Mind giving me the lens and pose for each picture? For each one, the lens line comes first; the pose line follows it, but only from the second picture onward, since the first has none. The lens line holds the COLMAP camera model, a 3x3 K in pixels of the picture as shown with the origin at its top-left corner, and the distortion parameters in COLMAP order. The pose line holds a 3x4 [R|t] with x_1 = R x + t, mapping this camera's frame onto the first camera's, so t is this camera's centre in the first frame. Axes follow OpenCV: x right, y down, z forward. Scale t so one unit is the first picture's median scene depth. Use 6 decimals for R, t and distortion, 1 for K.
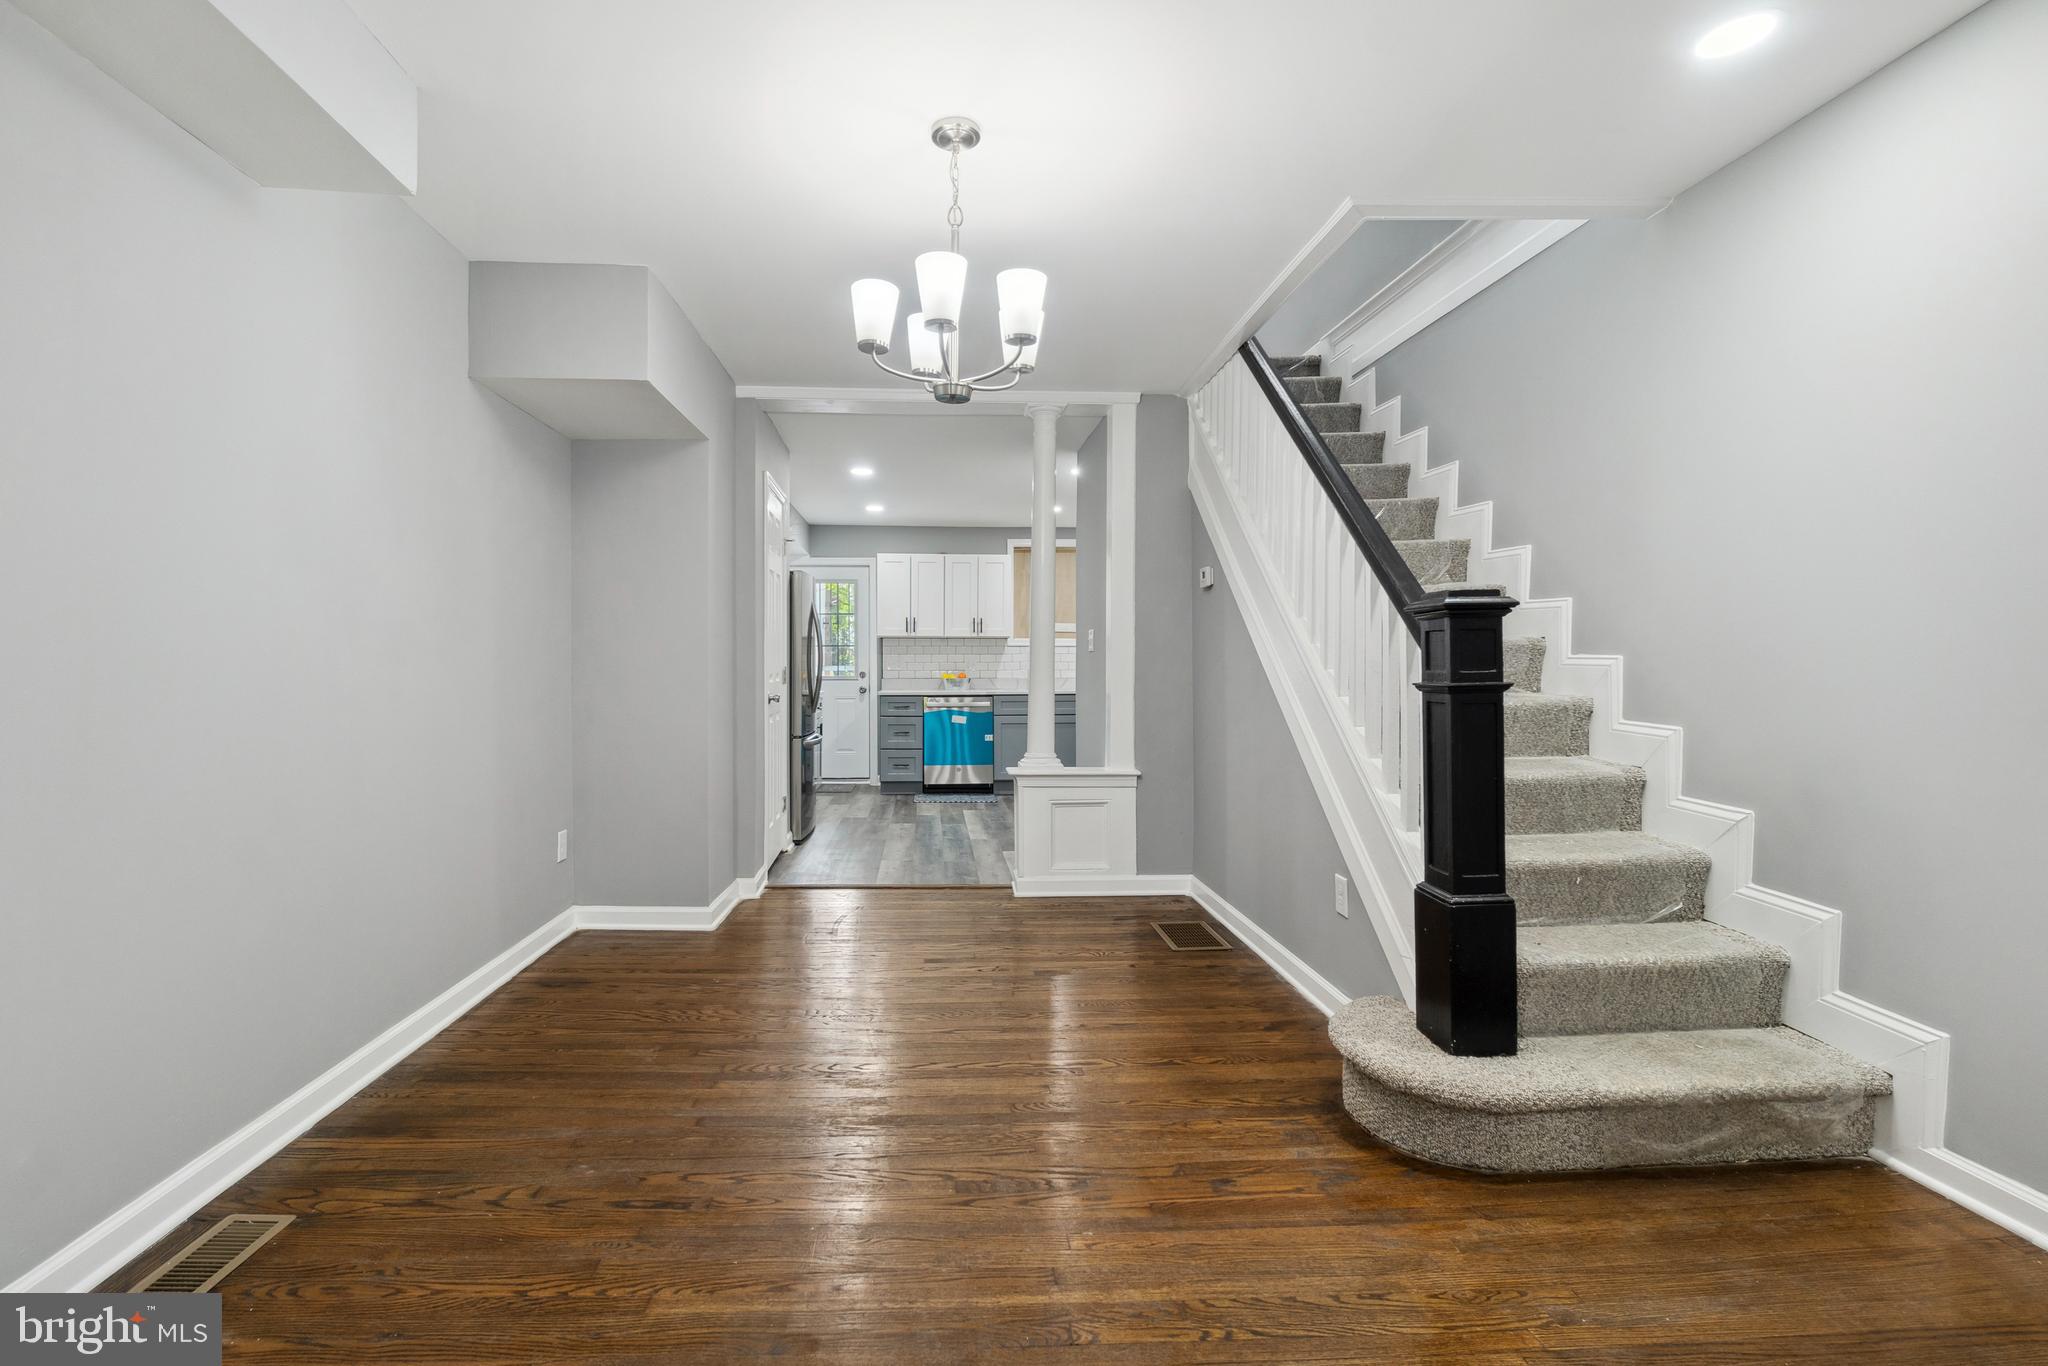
lens RADIAL K [[903.3, 0, 972.9], [0, 903.3, 669.1], [0, 0, 1]] dist [-0.005103, -0.000344]
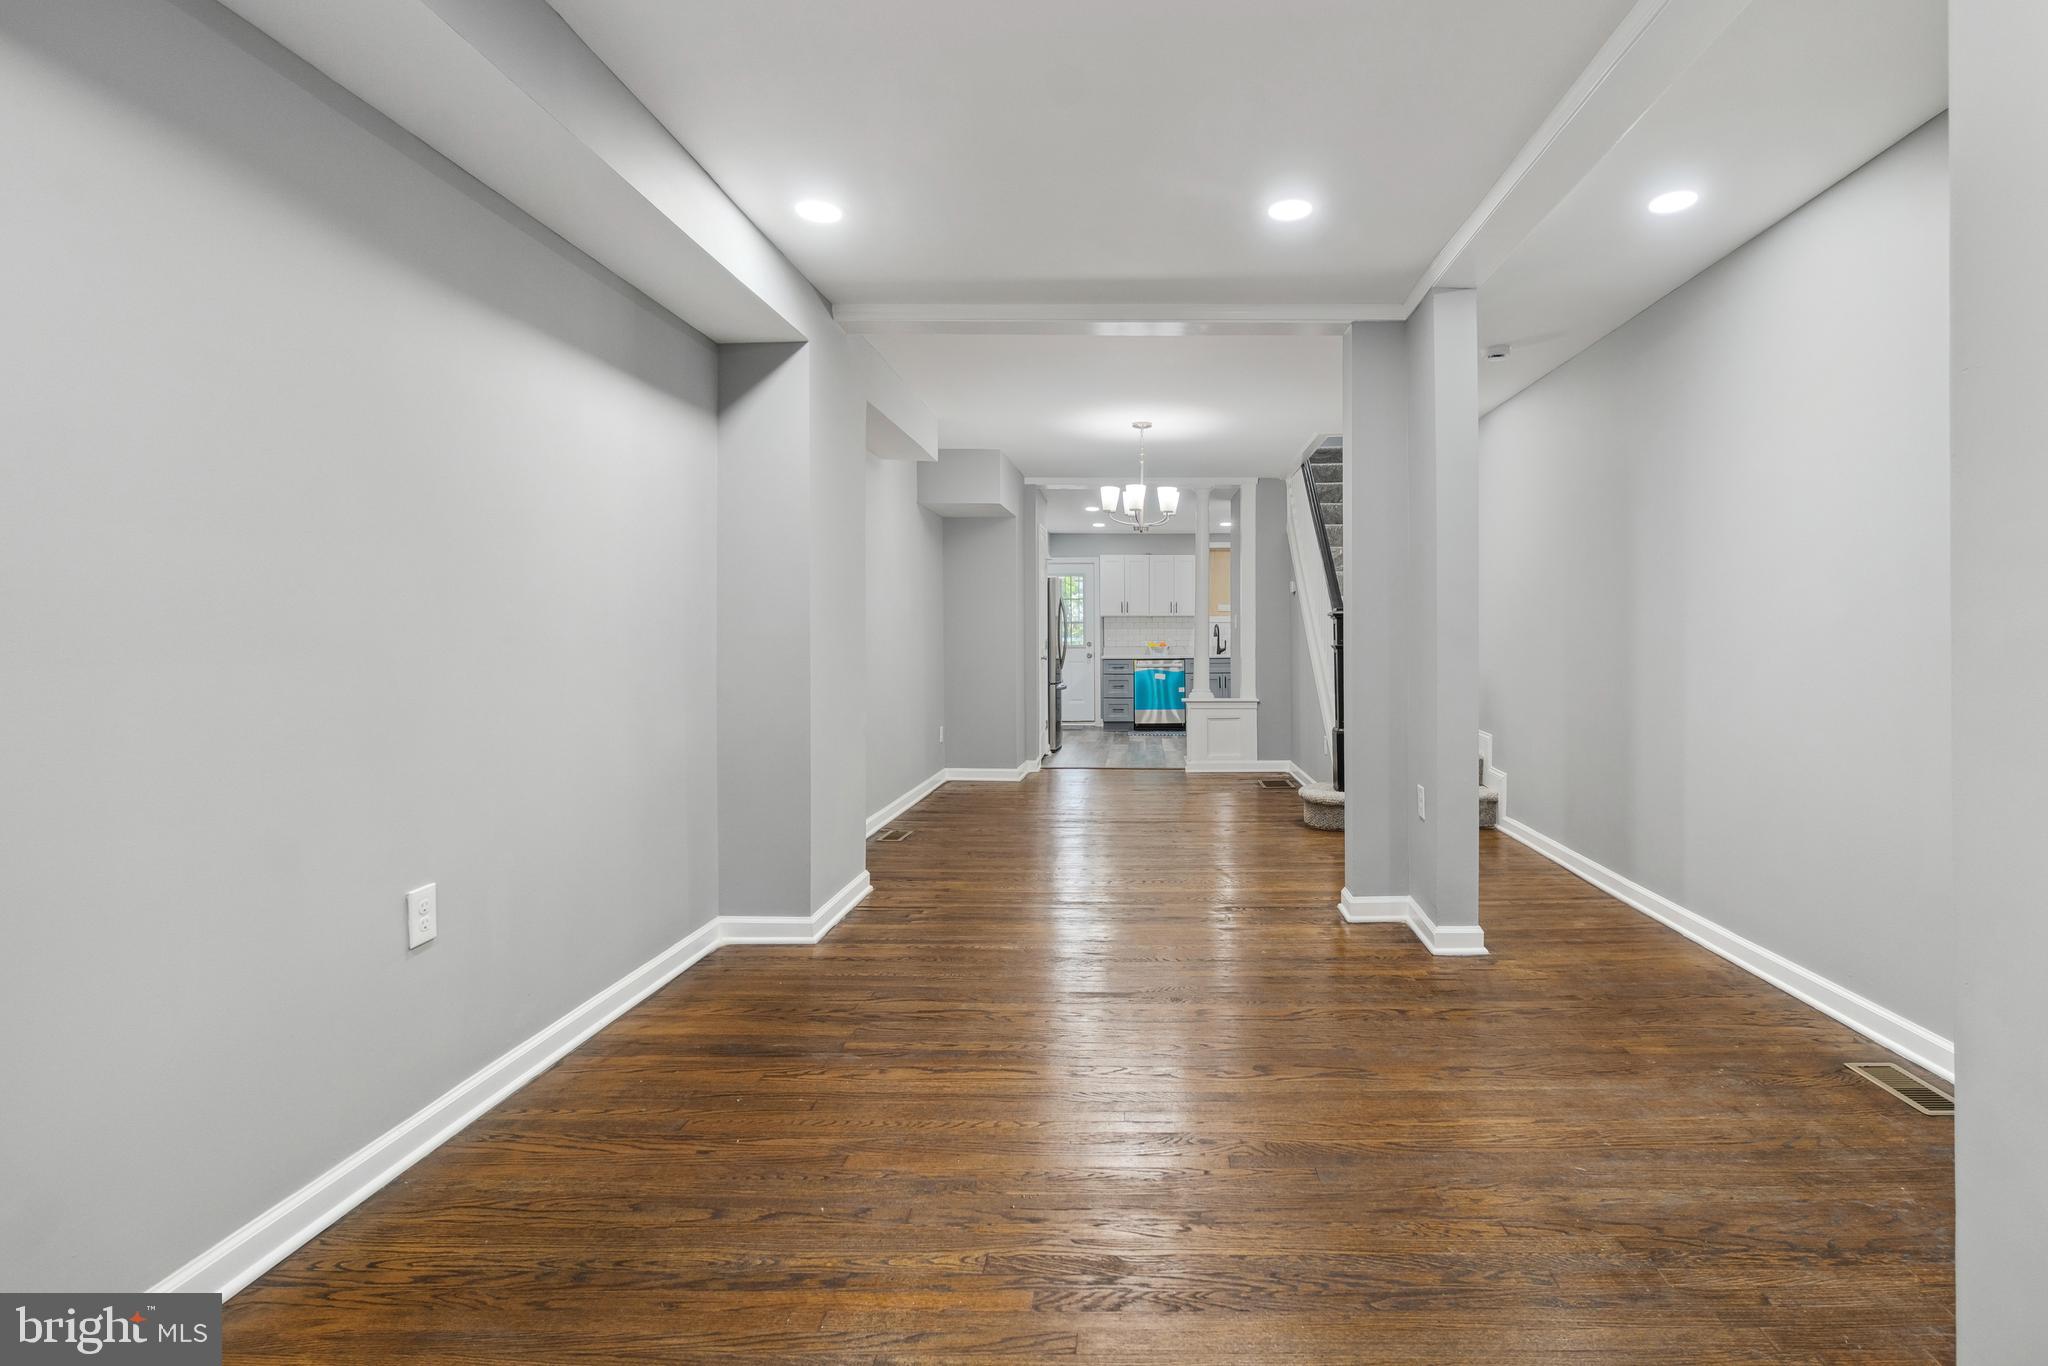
lens RADIAL K [[1000.3, 0, 1149.5], [0, 1000.3, 643.2], [0, 0, 1]] dist [-0.002353, 0.001651]
pose [[0.999018, -0.003334, -0.044190, 0.037664], [0.003560, 0.999981, 0.005043, -0.002547], [0.044173, -0.005195, 0.999010, -0.545157]]
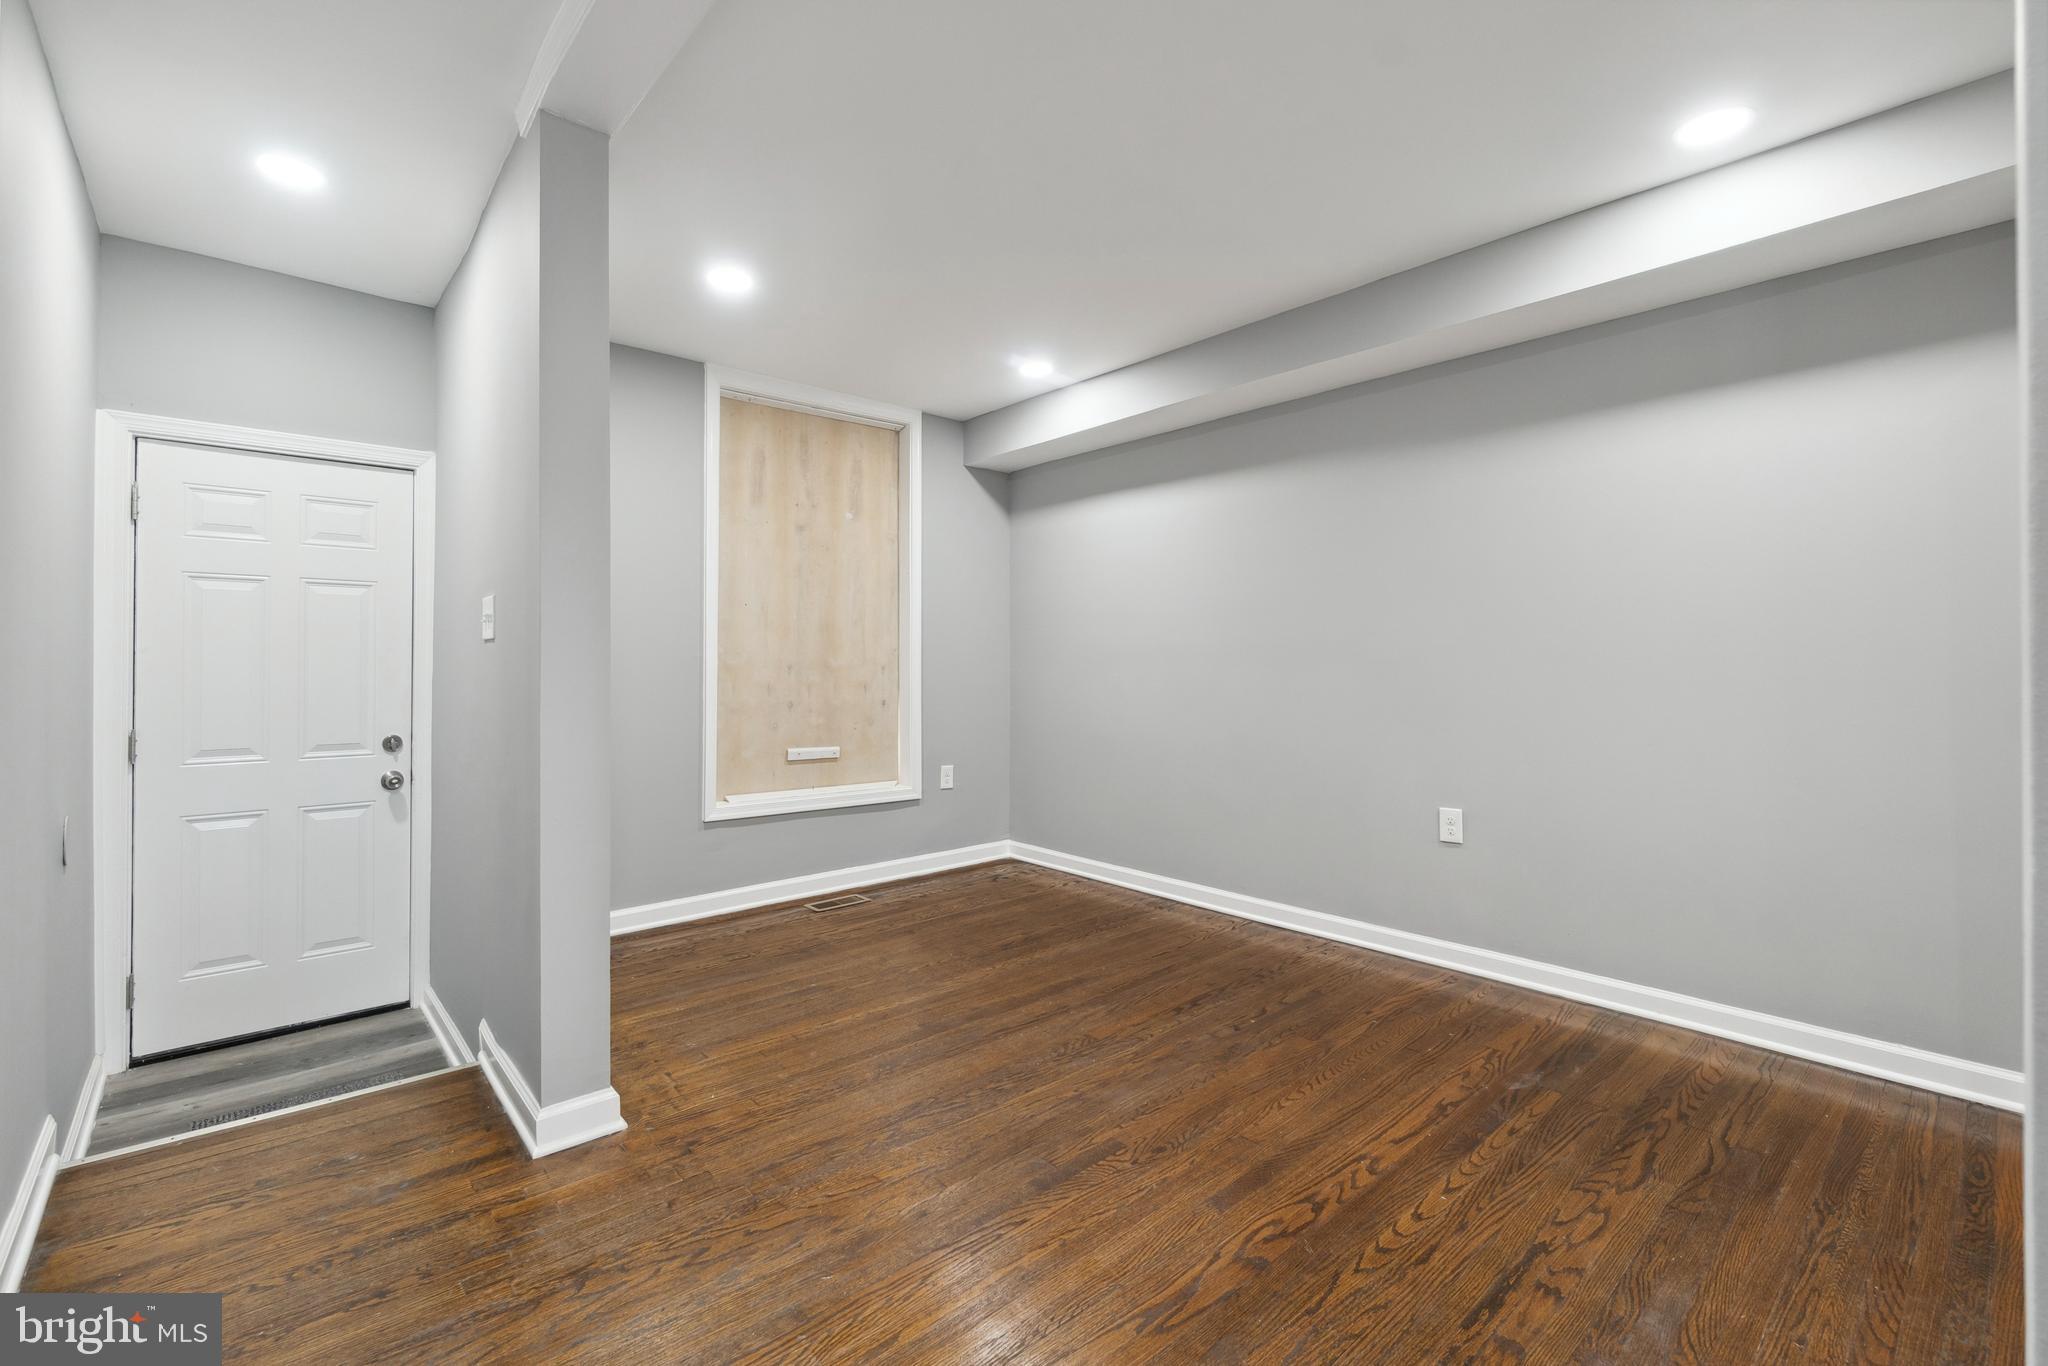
lens RADIAL K [[903.3, 0, 1022.6], [0, 903.3, 670.3], [0, 0, 1]] dist [-0.005103, -0.000344]
pose [[-0.780305, 0.003854, -0.625387, 0.262984], [-0.004380, 0.999923, 0.011626, -0.001596], [0.625384, 0.011811, -0.780228, -0.019413]]
